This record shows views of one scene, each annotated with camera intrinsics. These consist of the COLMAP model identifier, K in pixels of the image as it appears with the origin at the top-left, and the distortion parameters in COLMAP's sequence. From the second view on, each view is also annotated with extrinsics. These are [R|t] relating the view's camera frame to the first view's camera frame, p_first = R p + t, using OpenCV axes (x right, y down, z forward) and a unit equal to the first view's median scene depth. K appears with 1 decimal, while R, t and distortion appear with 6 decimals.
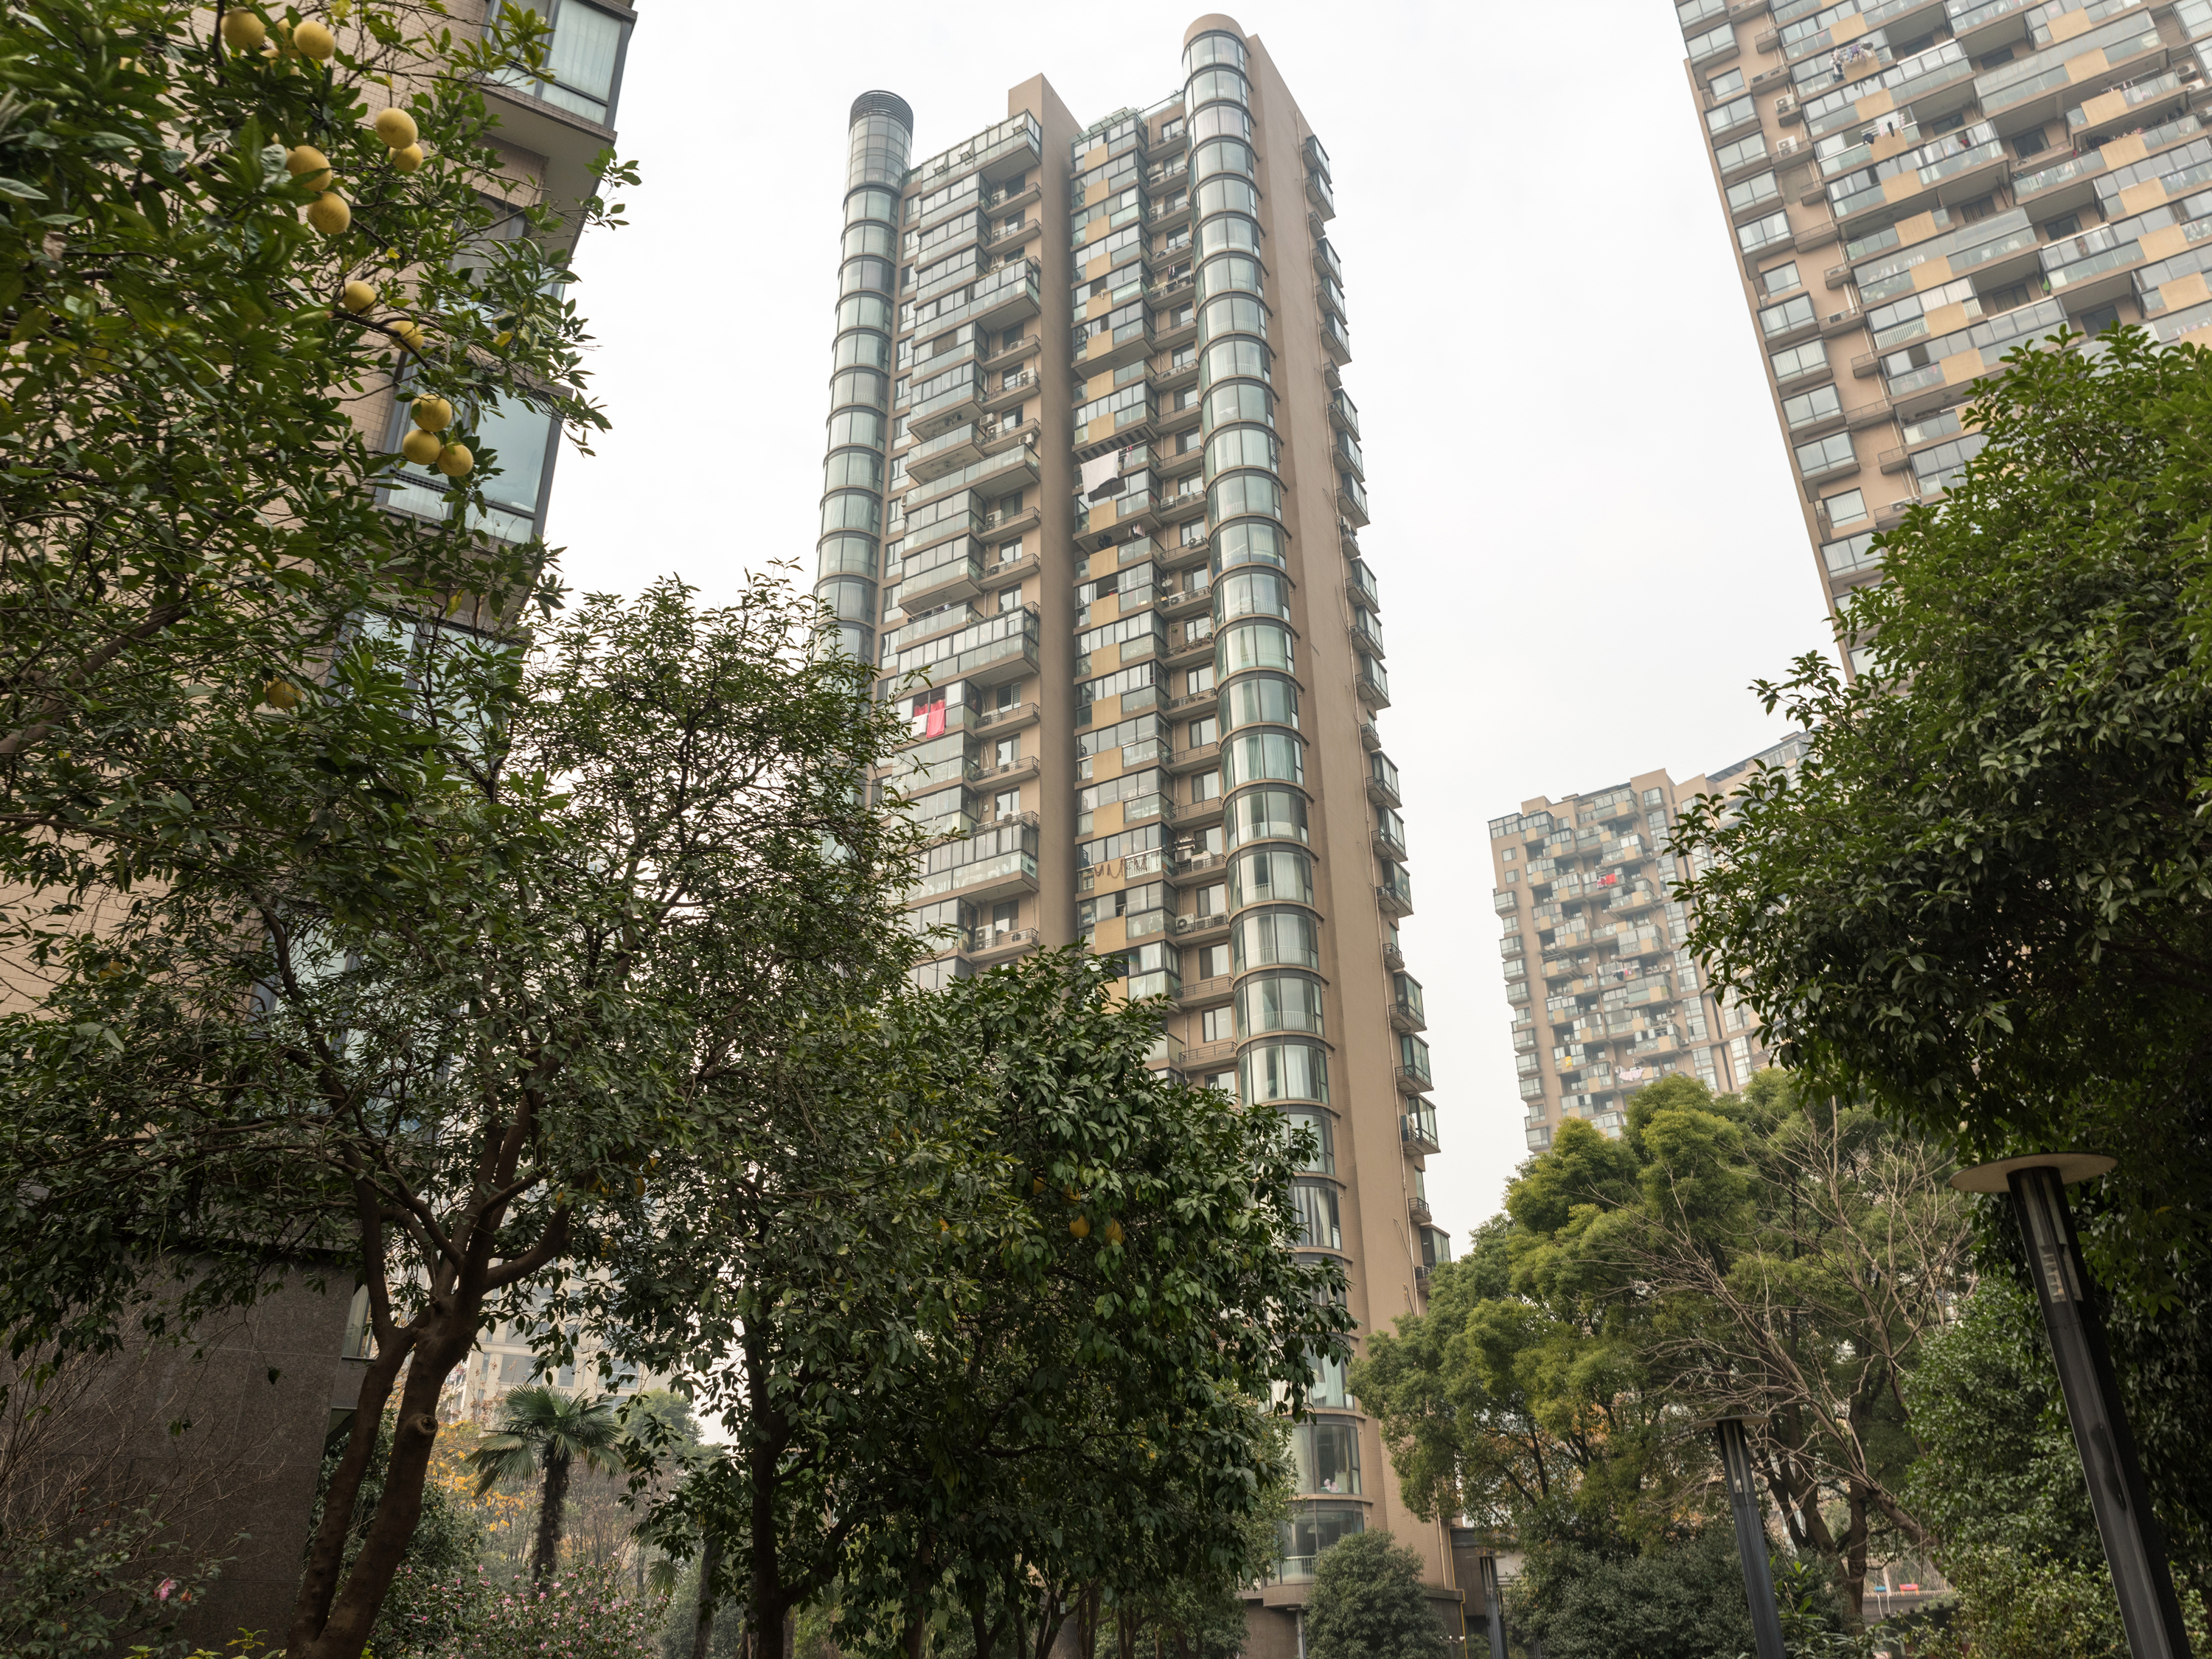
lens RADIAL K [[1665.1, 0, 1105.0], [0, 1665.1, 831.6], [0, 0, 1]] dist [-0.001993, 0.002597]
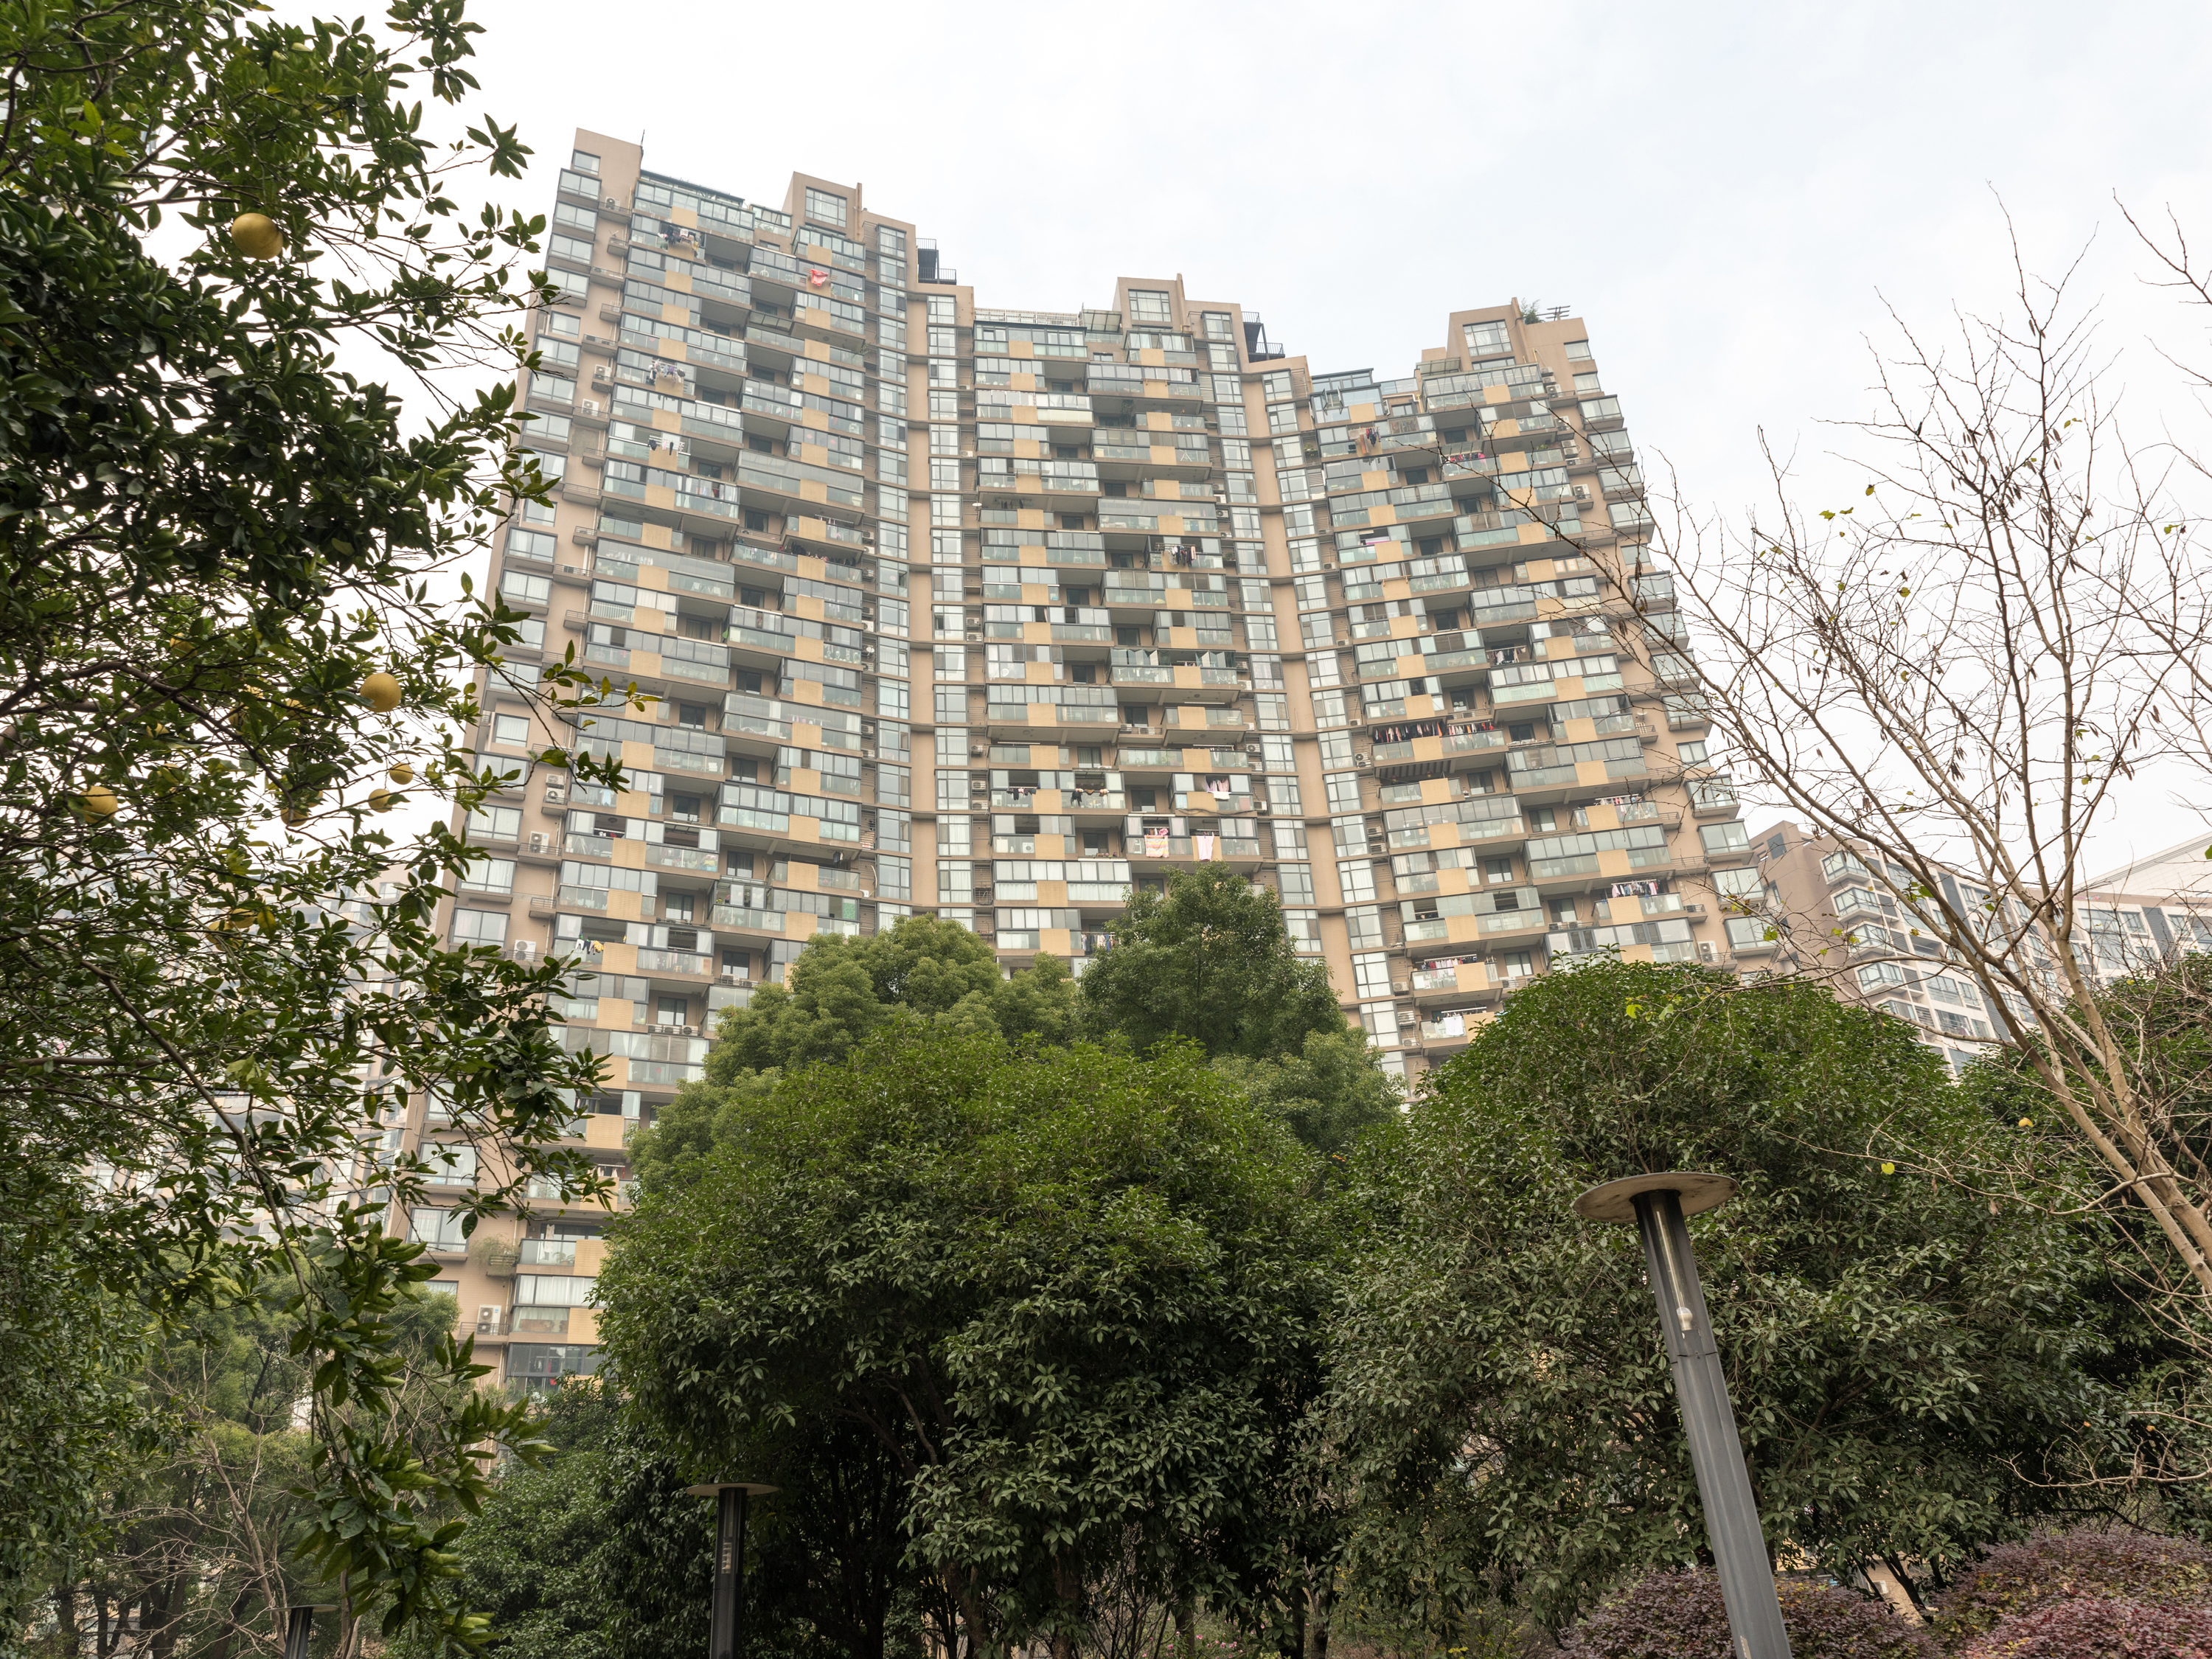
lens RADIAL K [[1665.1, 0, 1104.9], [0, 1665.1, 824.9], [0, 0, 1]] dist [-0.001993, 0.002597]
pose [[0.600164, 0.378722, 0.704537, -0.071591], [-0.319987, 0.920933, -0.222463, -0.017235], [-0.733083, -0.091929, 0.673898, -0.036343]]
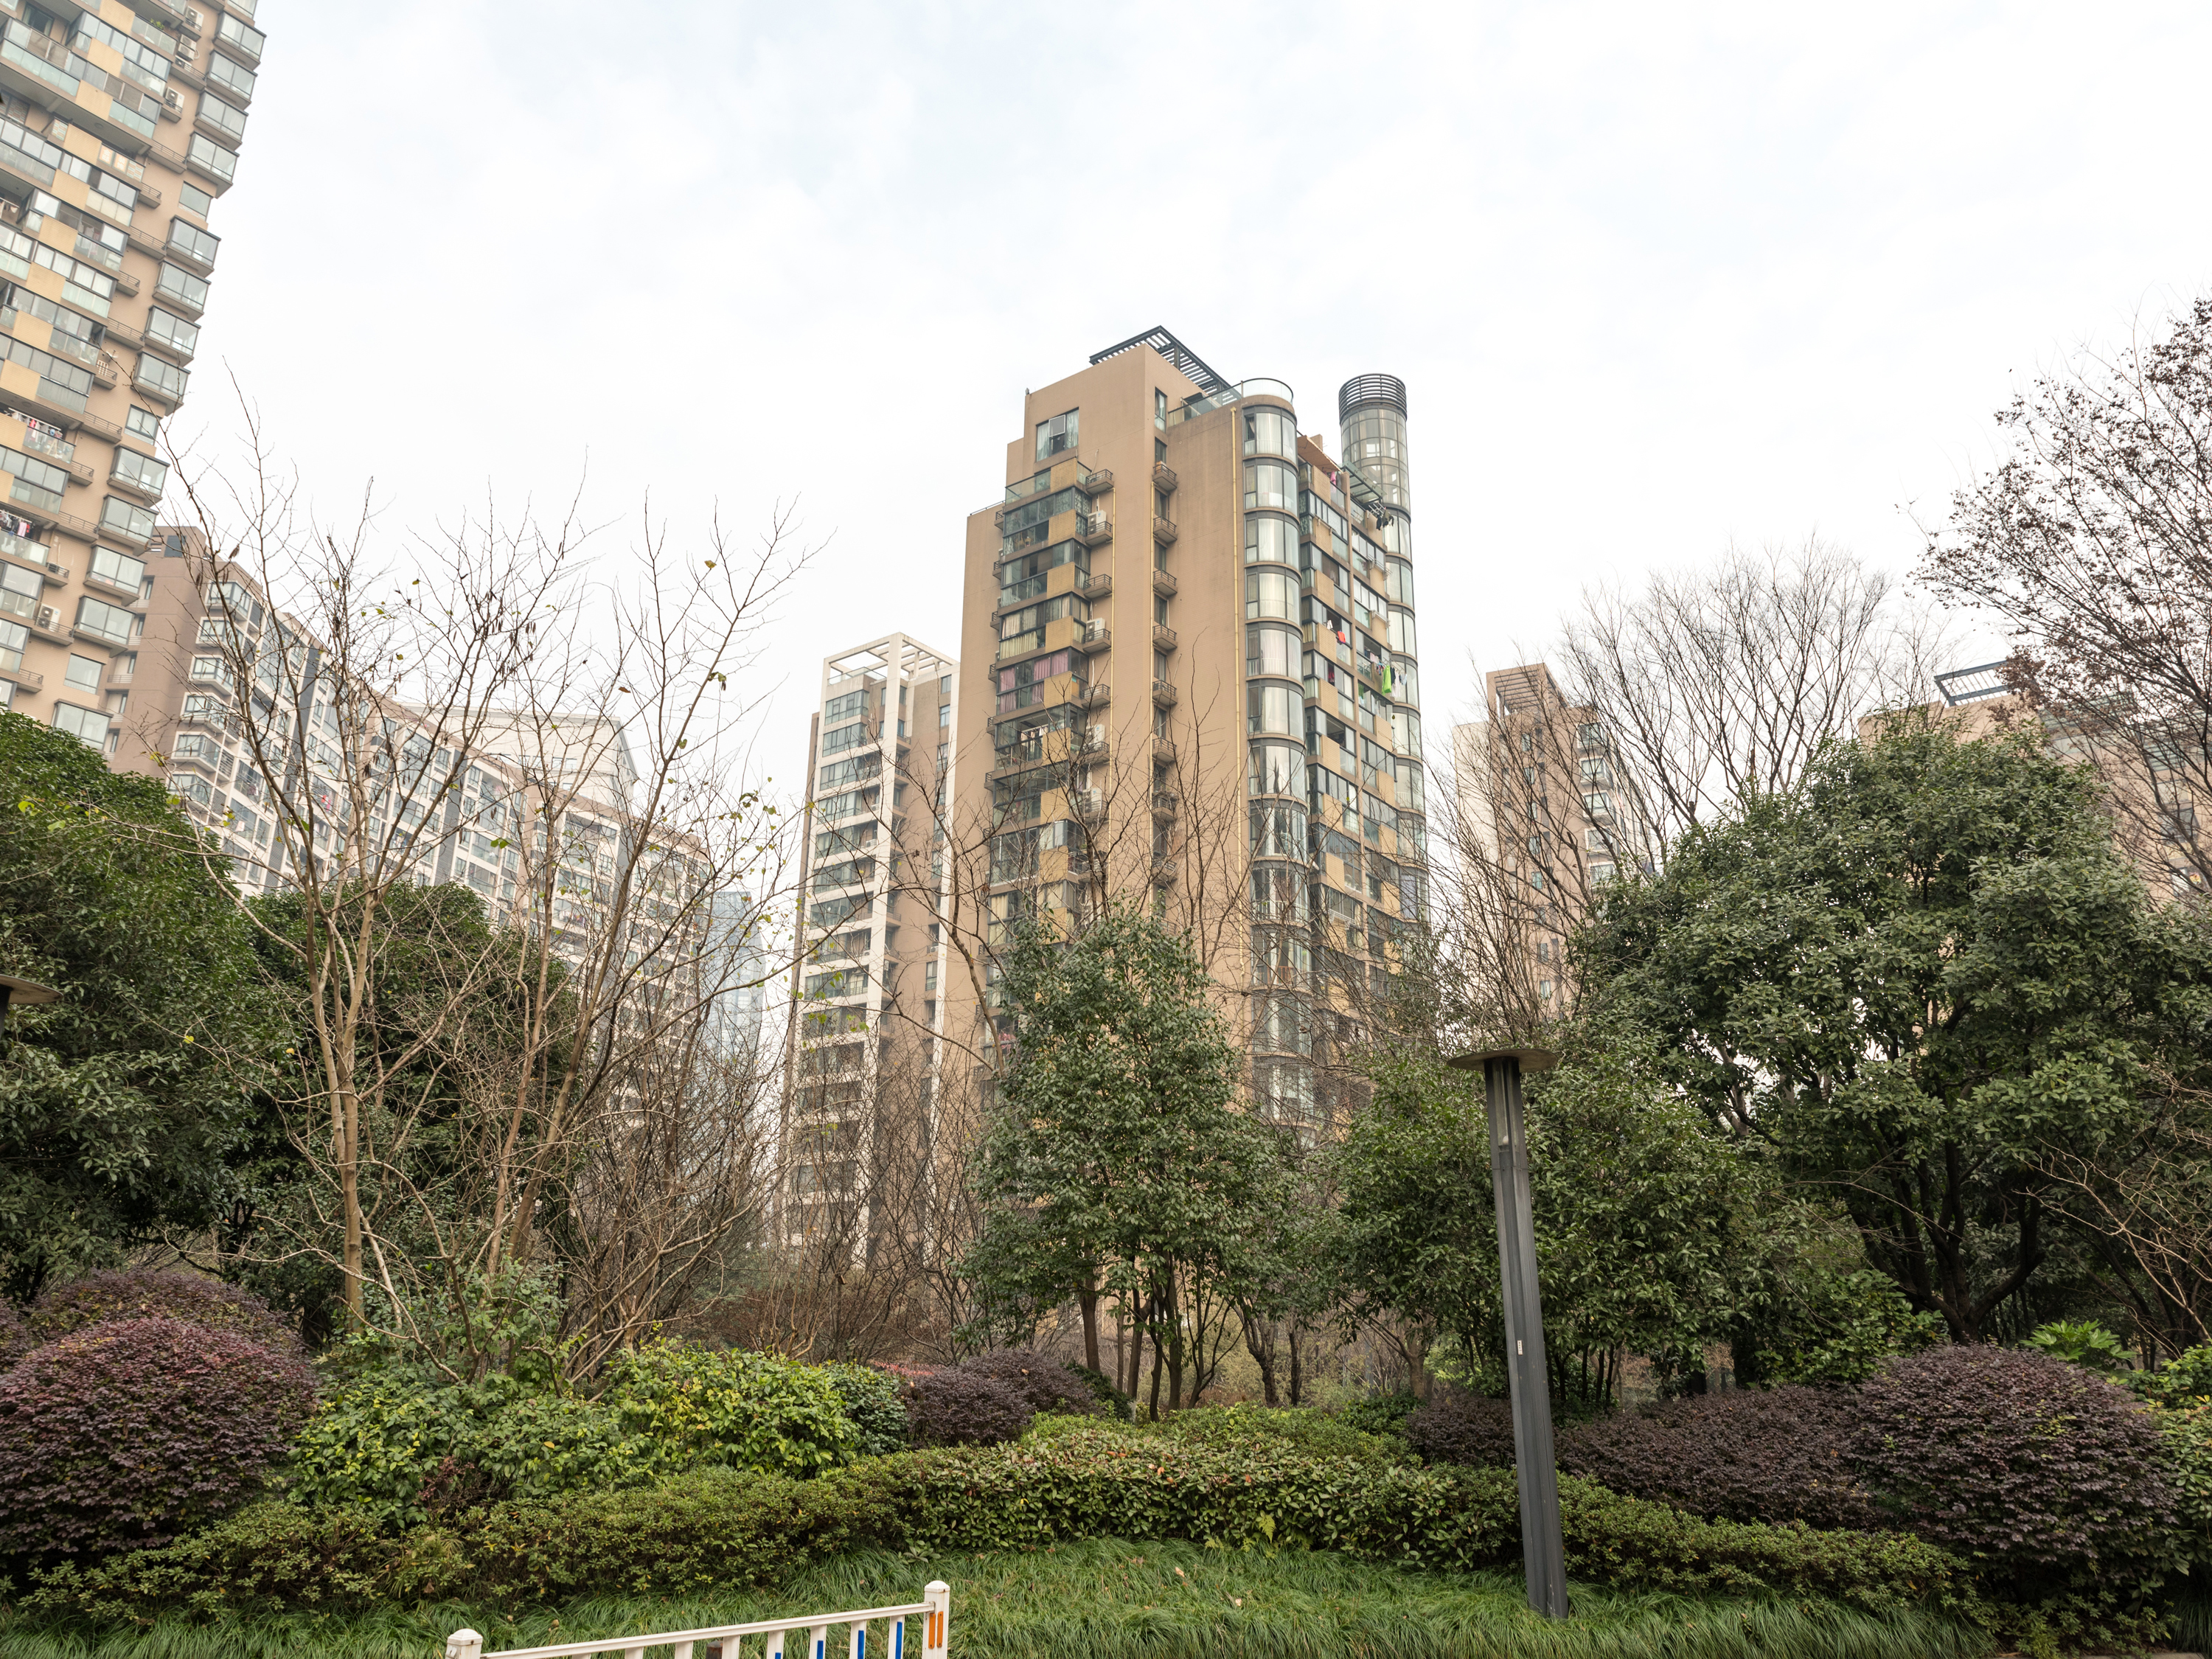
lens RADIAL K [[1665.1, 0, 1108.9], [0, 1665.1, 827.3], [0, 0, 1]] dist [-0.001993, 0.002597]
pose [[-0.381502, 0.315424, 0.868886, -0.122717], [-0.433706, 0.769012, -0.469595, -0.016204], [-0.816306, -0.555993, -0.156578, -0.038098]]
